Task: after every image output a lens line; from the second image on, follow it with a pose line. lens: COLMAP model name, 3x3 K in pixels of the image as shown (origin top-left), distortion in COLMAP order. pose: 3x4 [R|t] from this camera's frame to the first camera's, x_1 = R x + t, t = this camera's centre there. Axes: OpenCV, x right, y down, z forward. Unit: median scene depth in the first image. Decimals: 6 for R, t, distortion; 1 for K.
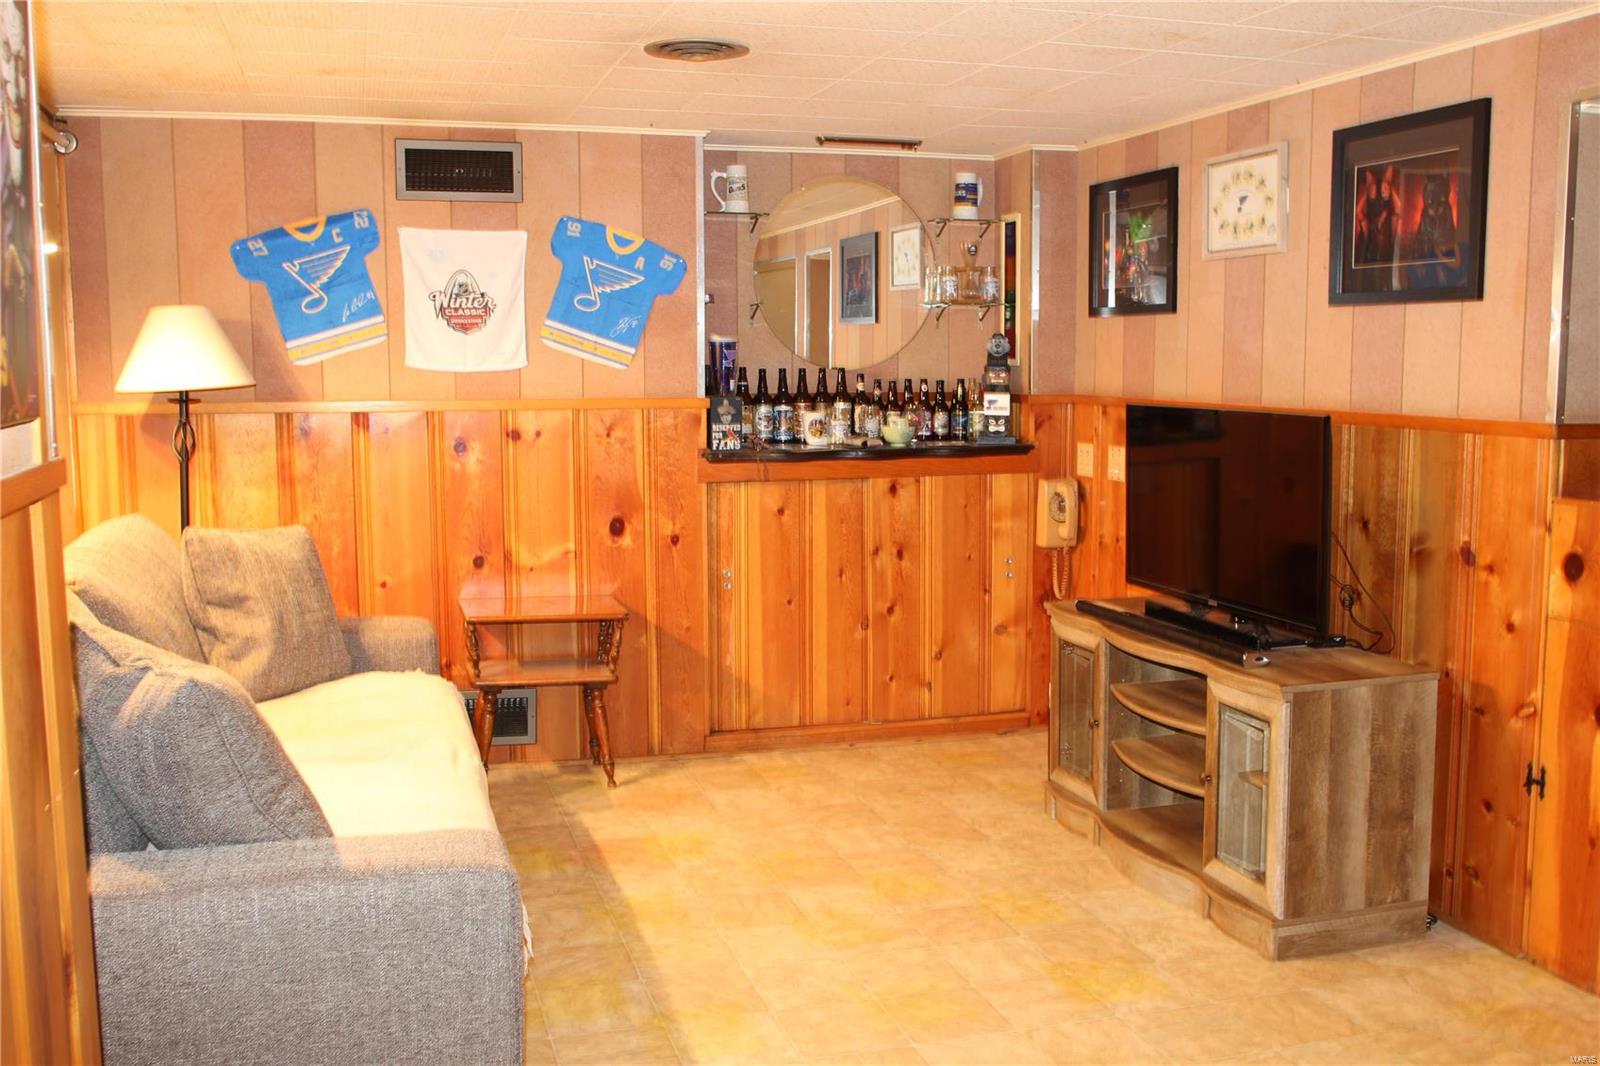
lens RADIAL K [[1476.8, 0, 816.2], [0, 1476.8, 525.9], [0, 0, 1]] dist [-0.079002, 0.065096]
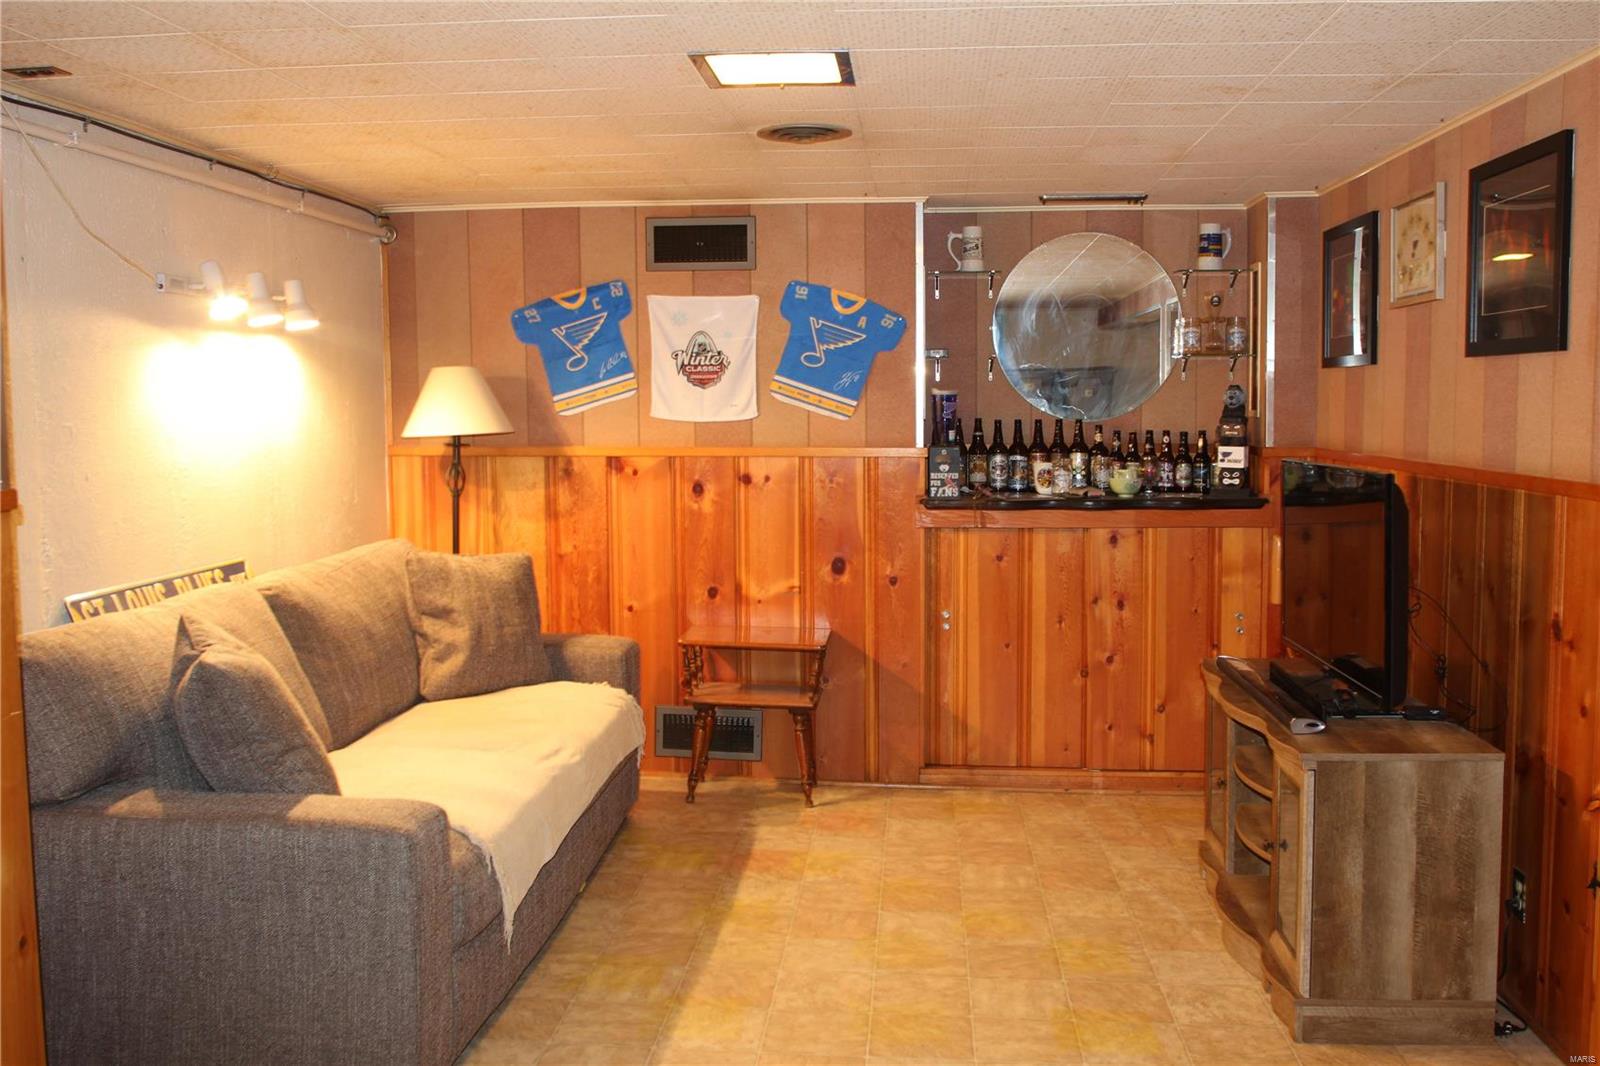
lens RADIAL K [[1476.8, 0, 816.2], [0, 1476.8, 525.9], [0, 0, 1]] dist [-0.079002, 0.065096]
pose [[0.930305, 0.028676, -0.365665, 0.261213], [-0.039778, 0.998947, -0.022862, -0.003571], [0.364624, 0.035814, 0.930466, -0.011967]]
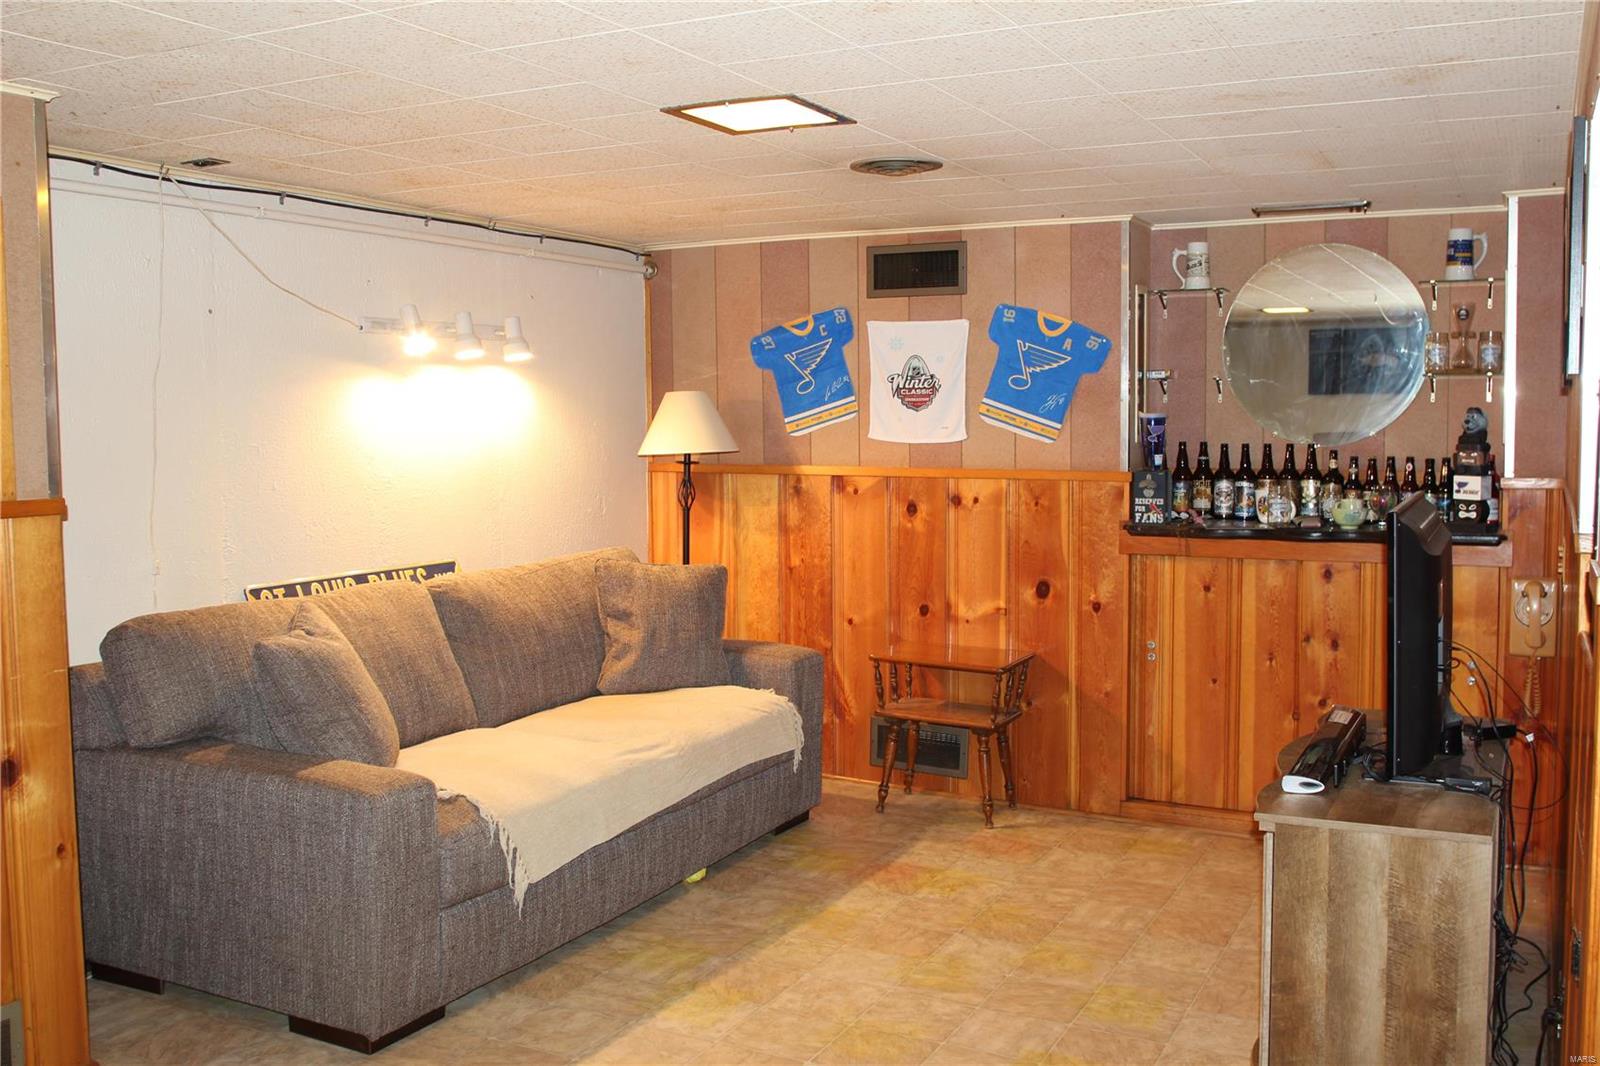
lens RADIAL K [[1476.8, 0, 816.2], [0, 1476.8, 525.9], [0, 0, 1]] dist [-0.079002, 0.065096]
pose [[0.723862, 0.050053, -0.688127, 0.515255], [-0.077443, 0.996957, -0.008948, -0.024872], [0.685585, 0.059767, 0.725535, 0.114839]]
